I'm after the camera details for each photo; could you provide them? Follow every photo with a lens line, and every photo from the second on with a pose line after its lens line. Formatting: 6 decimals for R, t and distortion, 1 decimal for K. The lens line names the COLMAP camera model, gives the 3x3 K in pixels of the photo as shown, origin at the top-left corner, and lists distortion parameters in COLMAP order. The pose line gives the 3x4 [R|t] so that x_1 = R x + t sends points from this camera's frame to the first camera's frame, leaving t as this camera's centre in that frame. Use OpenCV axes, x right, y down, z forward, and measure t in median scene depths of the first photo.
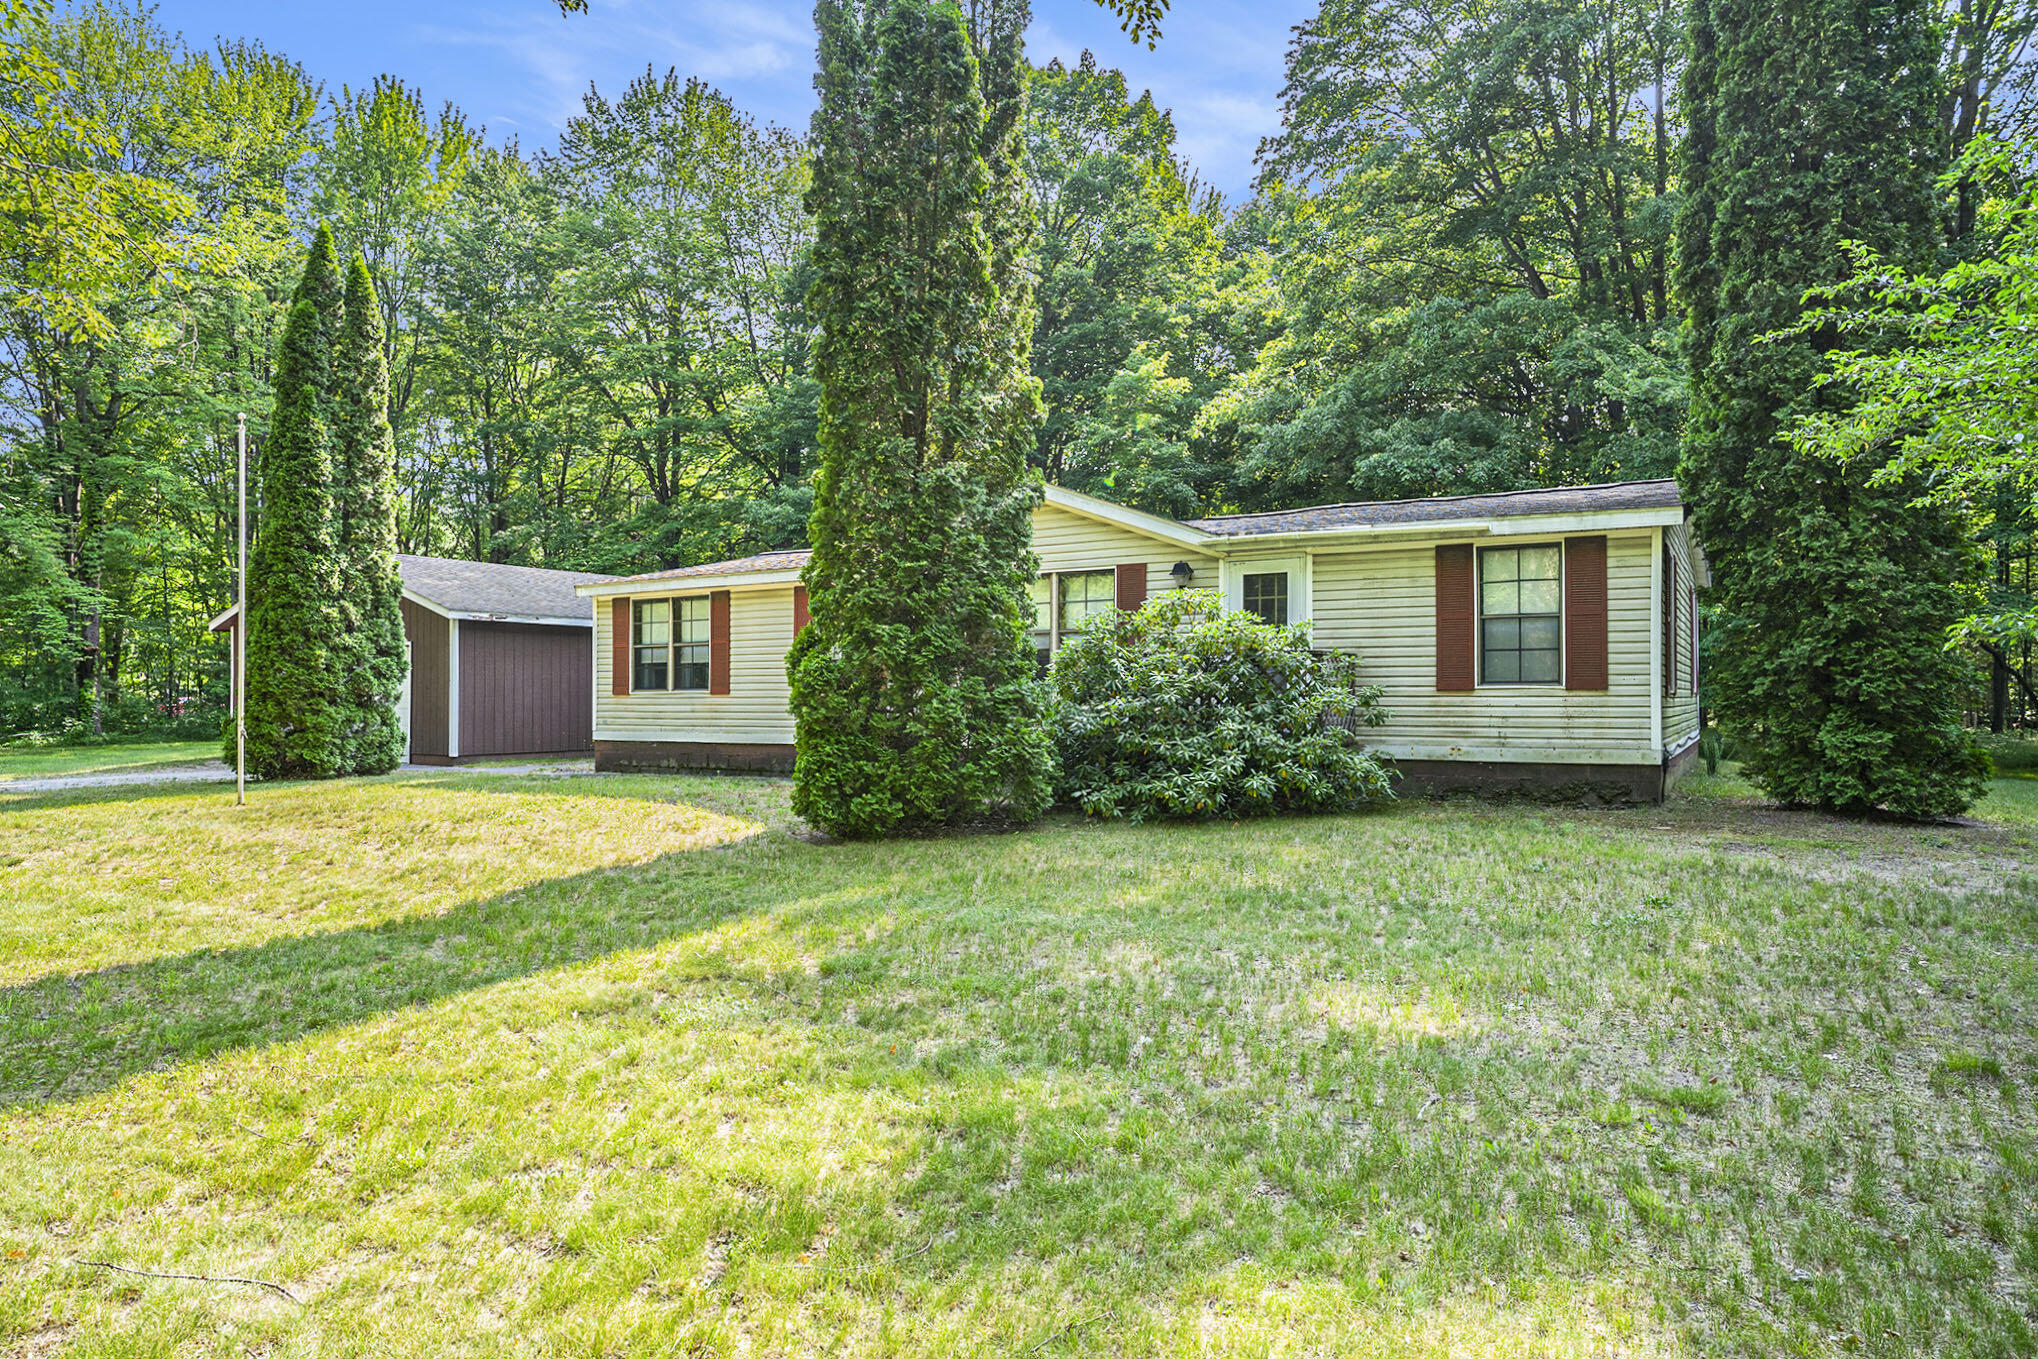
lens RADIAL K [[1264.4, 0, 1017.5], [0, 1264.4, 705.6], [0, 0, 1]] dist [-0.029638, -0.000105]
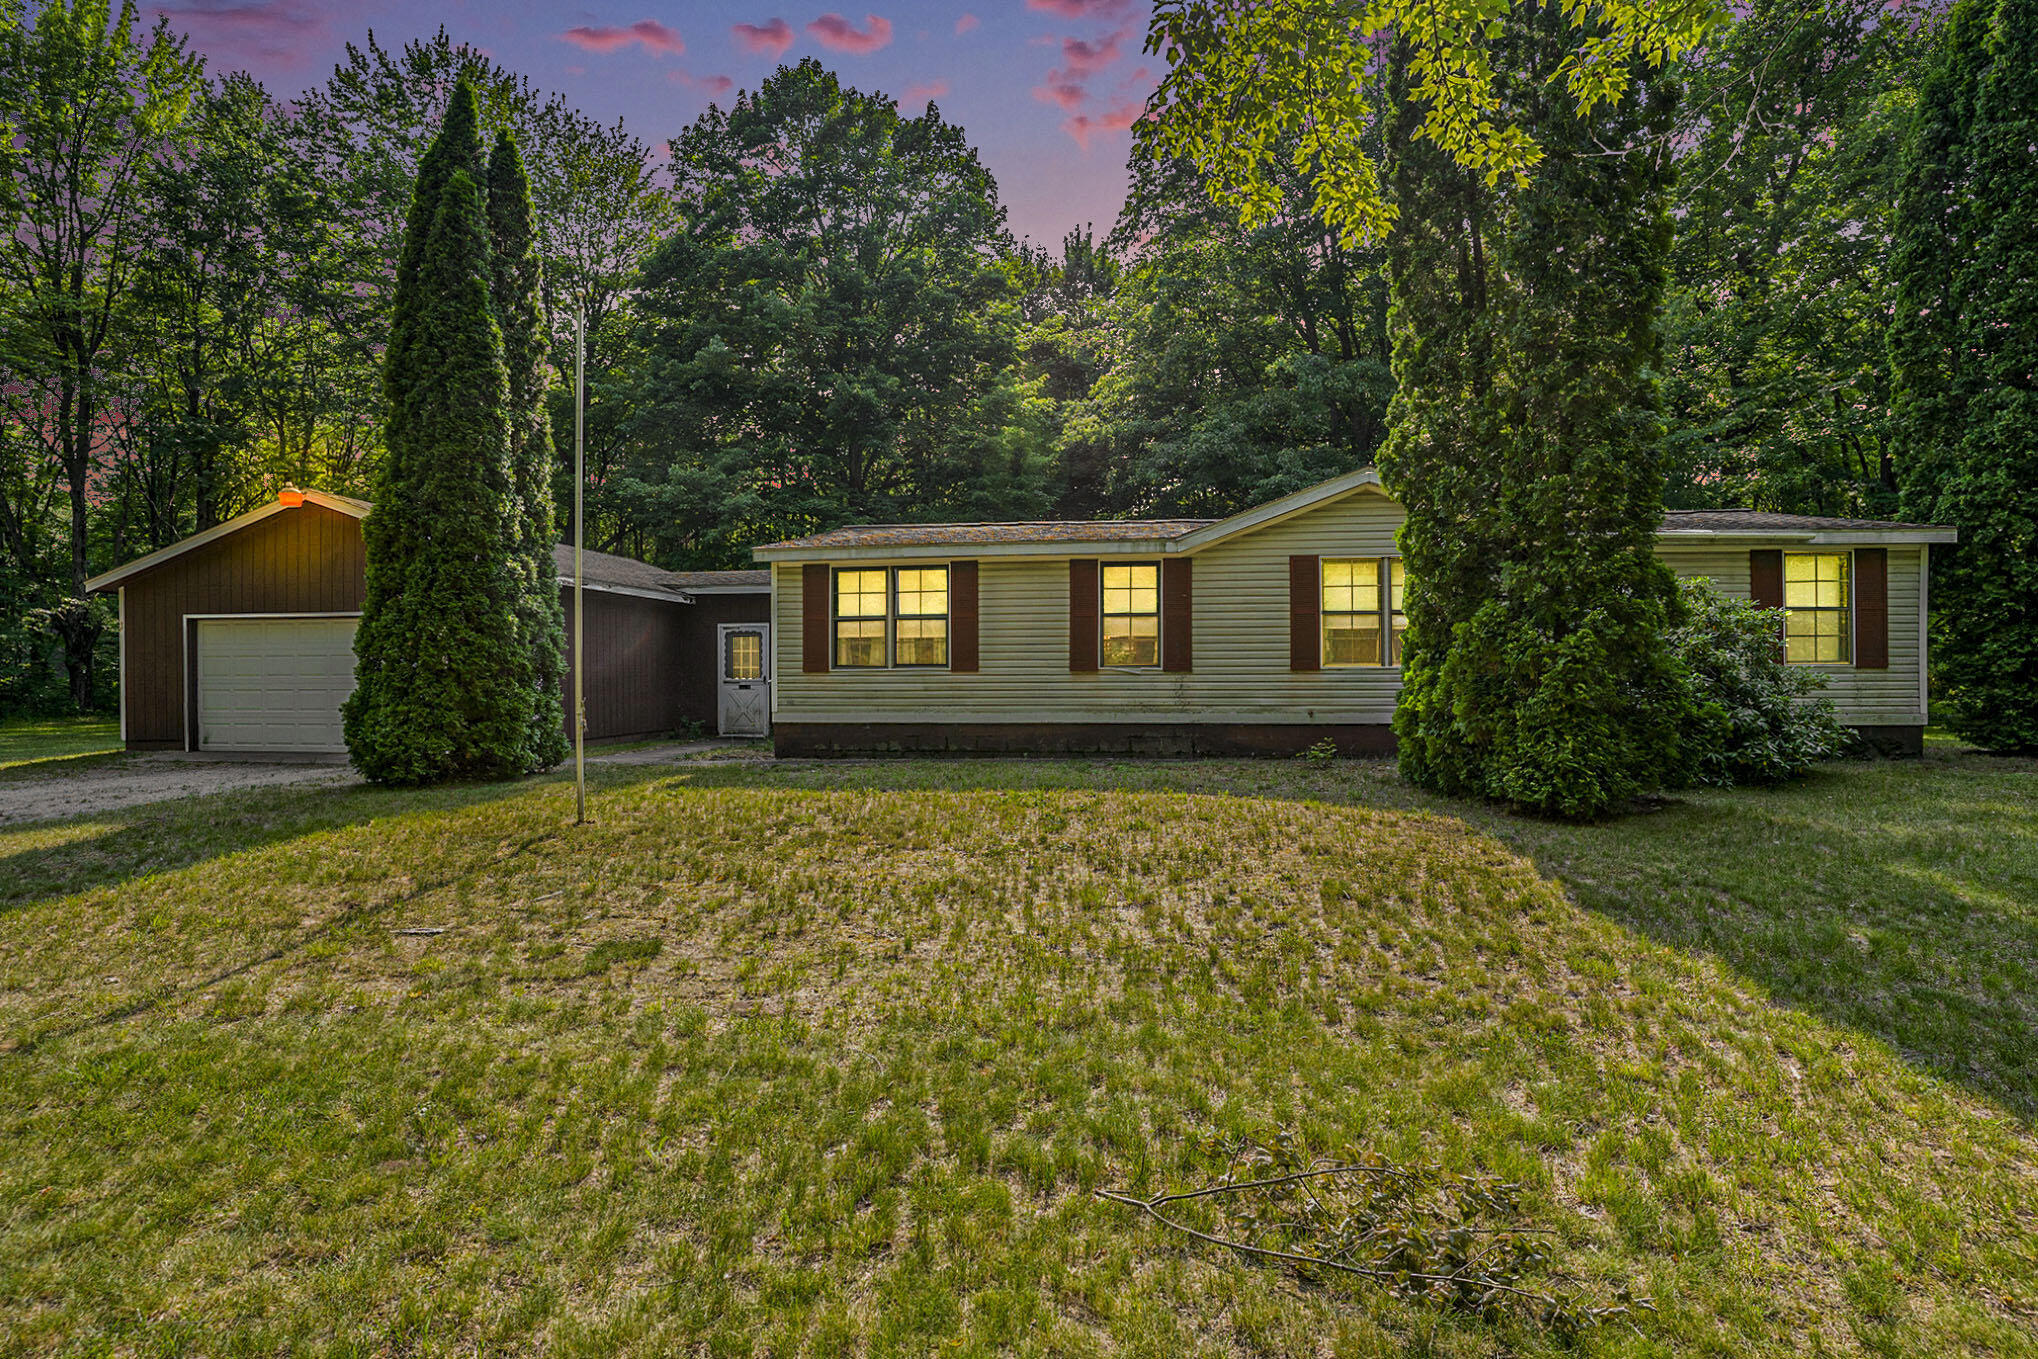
lens RADIAL K [[1036.6, 0, 1019.0], [0, 1036.6, 679.5], [0, 0, 1]] dist [-0.074902, 0.030244]
pose [[0.913131, -0.002872, 0.407656, -0.515982], [0.004642, 0.999984, -0.003353, -0.000912], [-0.407640, 0.004954, 0.913129, 0.290166]]
